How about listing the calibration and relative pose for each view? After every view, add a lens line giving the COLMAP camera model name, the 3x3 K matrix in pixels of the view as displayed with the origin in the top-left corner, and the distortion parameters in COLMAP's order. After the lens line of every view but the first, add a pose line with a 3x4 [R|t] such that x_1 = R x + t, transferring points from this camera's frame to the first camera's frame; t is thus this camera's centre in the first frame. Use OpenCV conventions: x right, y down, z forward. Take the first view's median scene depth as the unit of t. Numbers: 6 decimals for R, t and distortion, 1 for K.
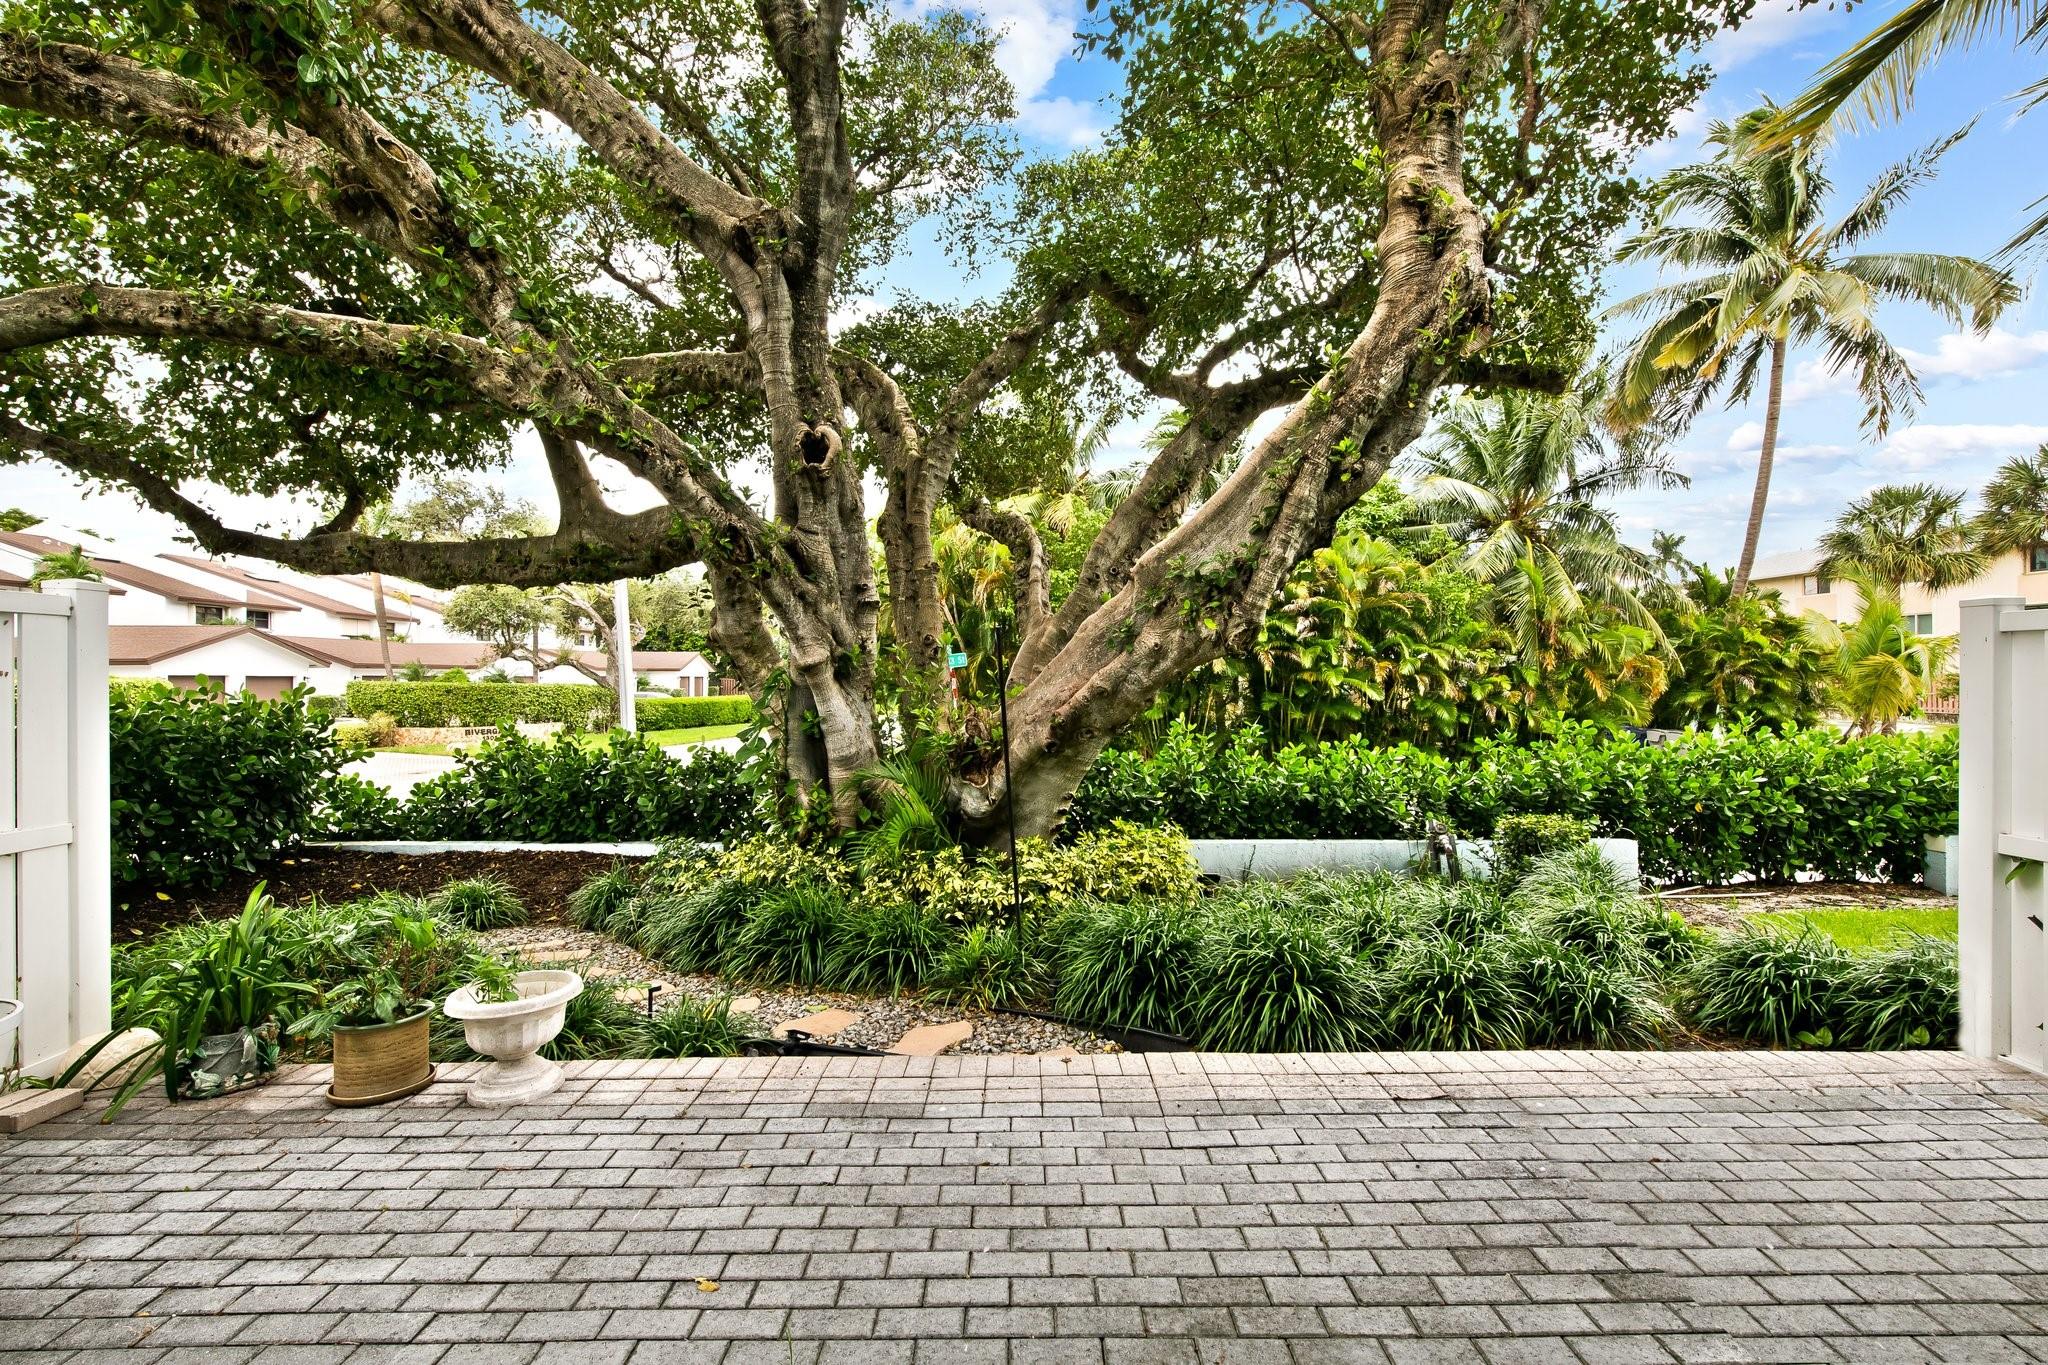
lens RADIAL K [[886.9, 0, 1023.4], [0, 886.9, 673.7], [0, 0, 1]] dist [0.007127, -0.003404]
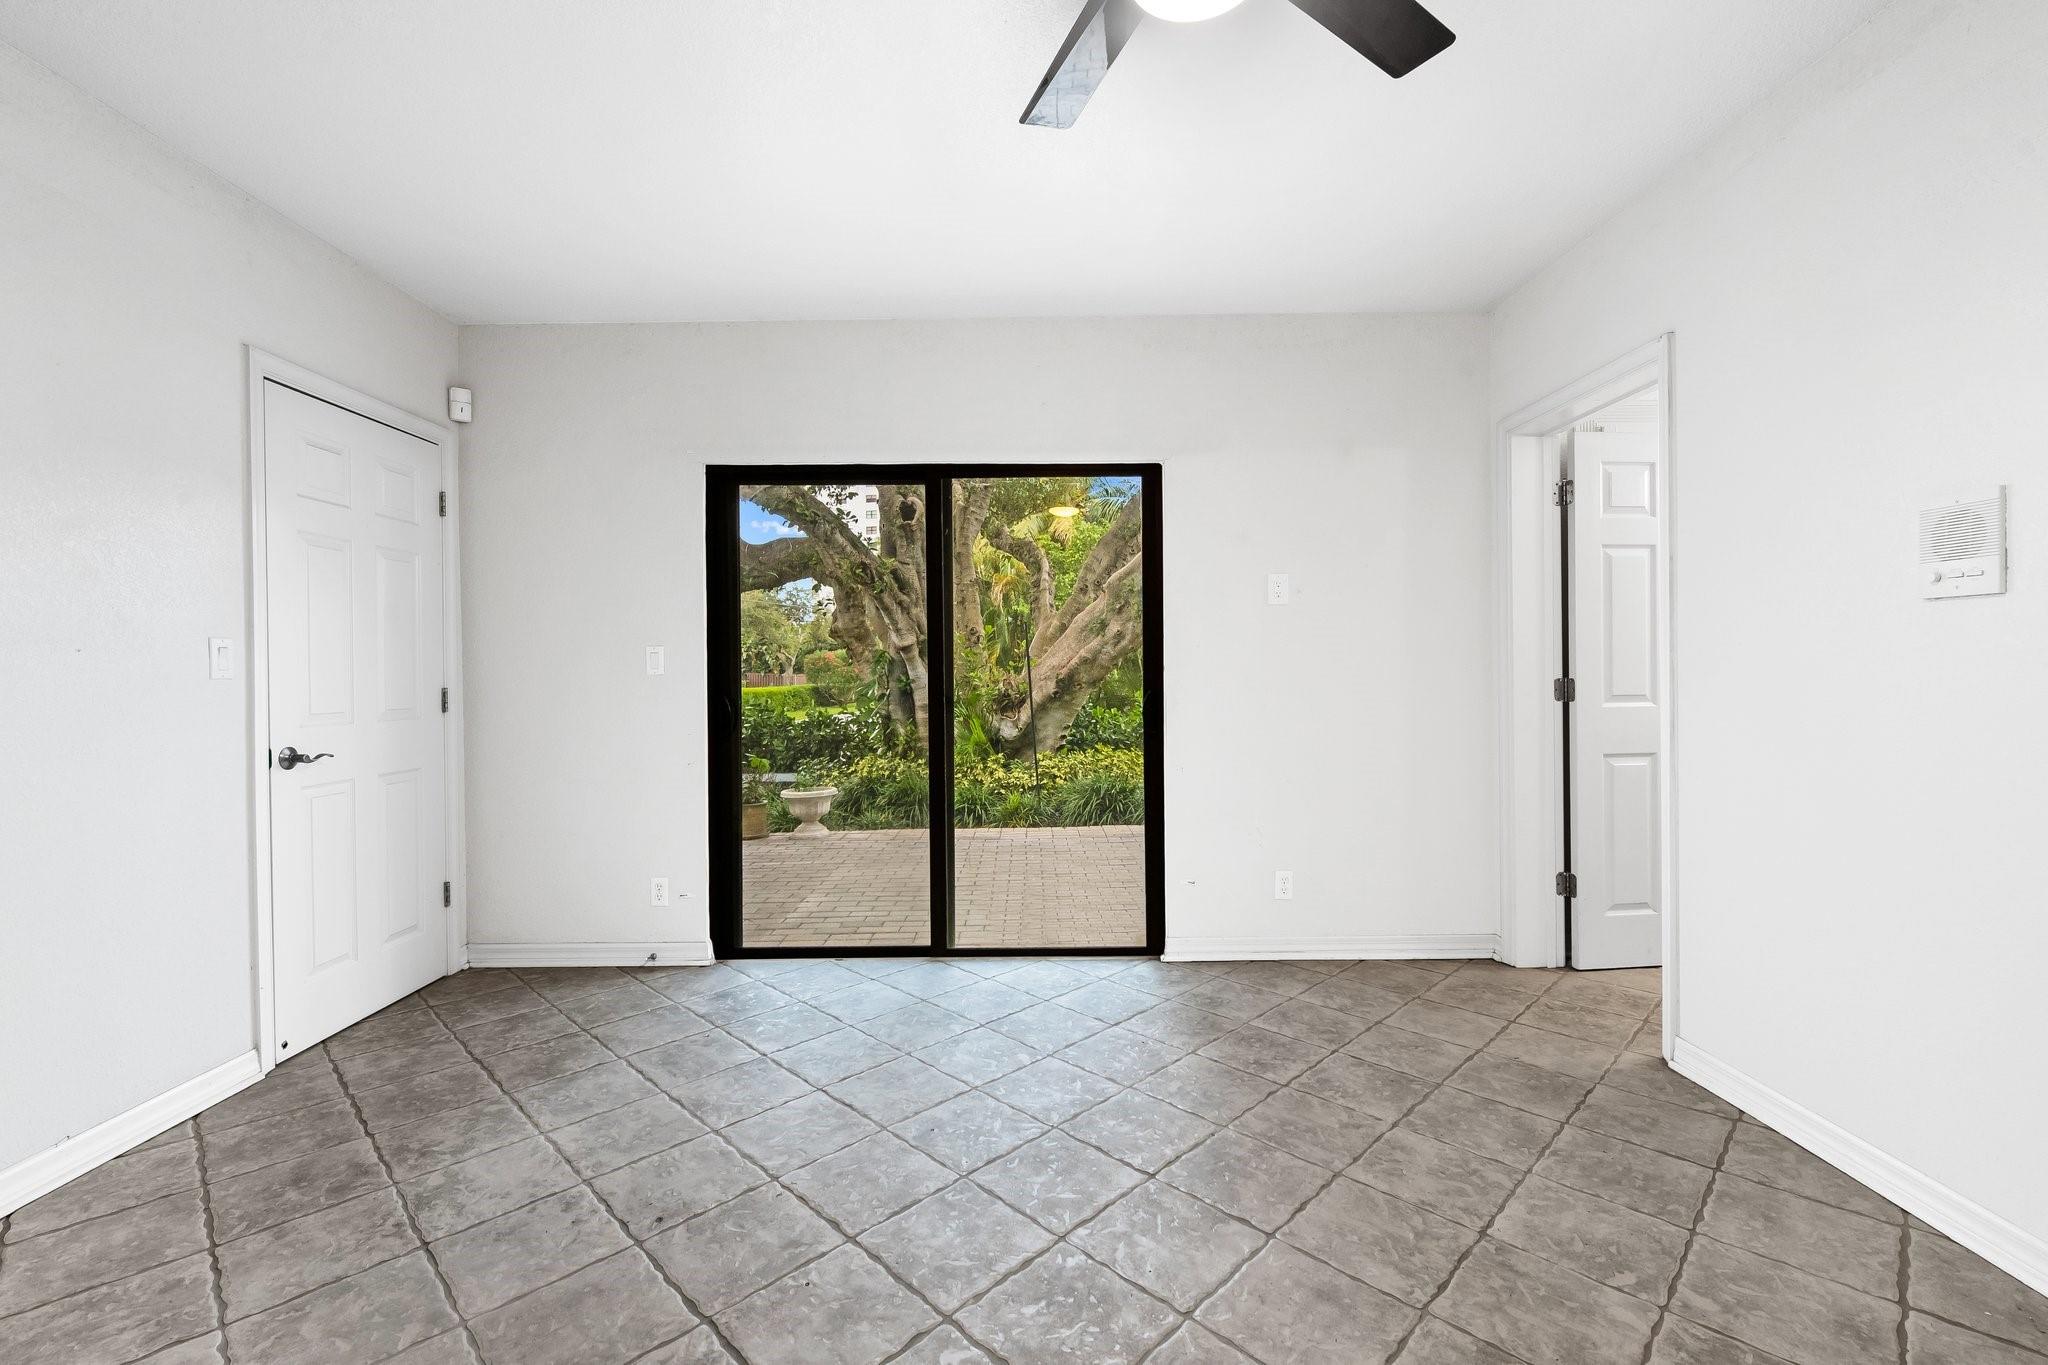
lens RADIAL K [[886.9, 0, 1022.1], [0, 886.9, 675.4], [0, 0, 1]] dist [0.007127, -0.003404]
pose [[0.999927, -0.009702, -0.007270, -0.018420], [0.009756, 0.999925, 0.007467, 0.032983], [0.007197, -0.007538, 0.999946, -0.601791]]
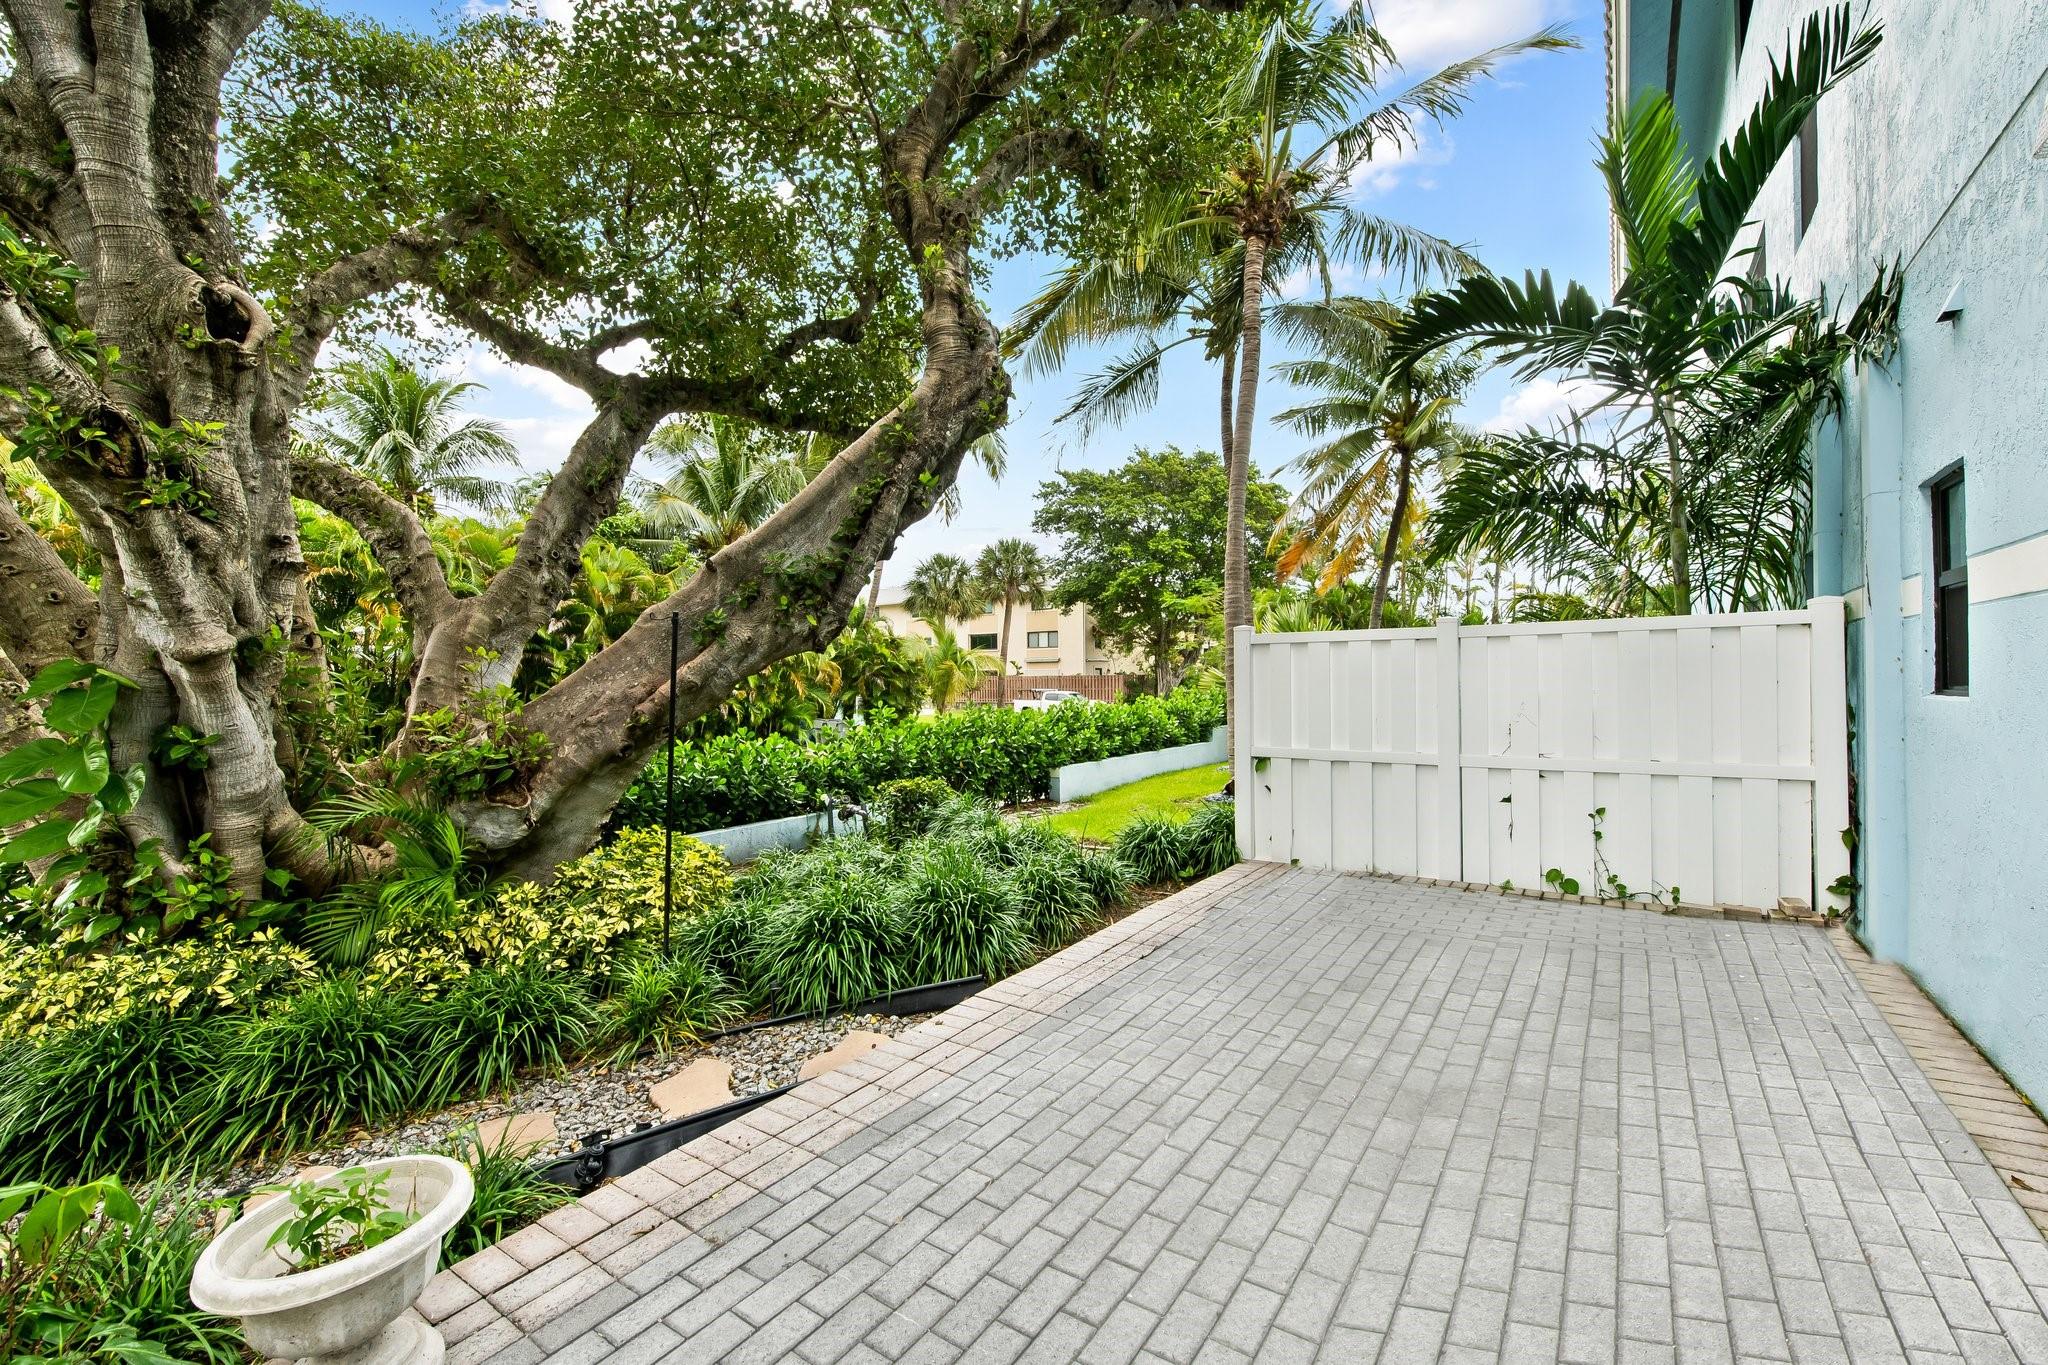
lens RADIAL K [[831.6, 0, 1017.7], [0, 831.6, 675.4], [0, 0, 1]] dist [0.002587, -0.003191]
pose [[0.586656, -0.003333, 0.809829, -0.381772], [0.007910, 0.999967, -0.001615, 0.011303], [-0.809797, 0.007353, 0.586664, 0.182280]]
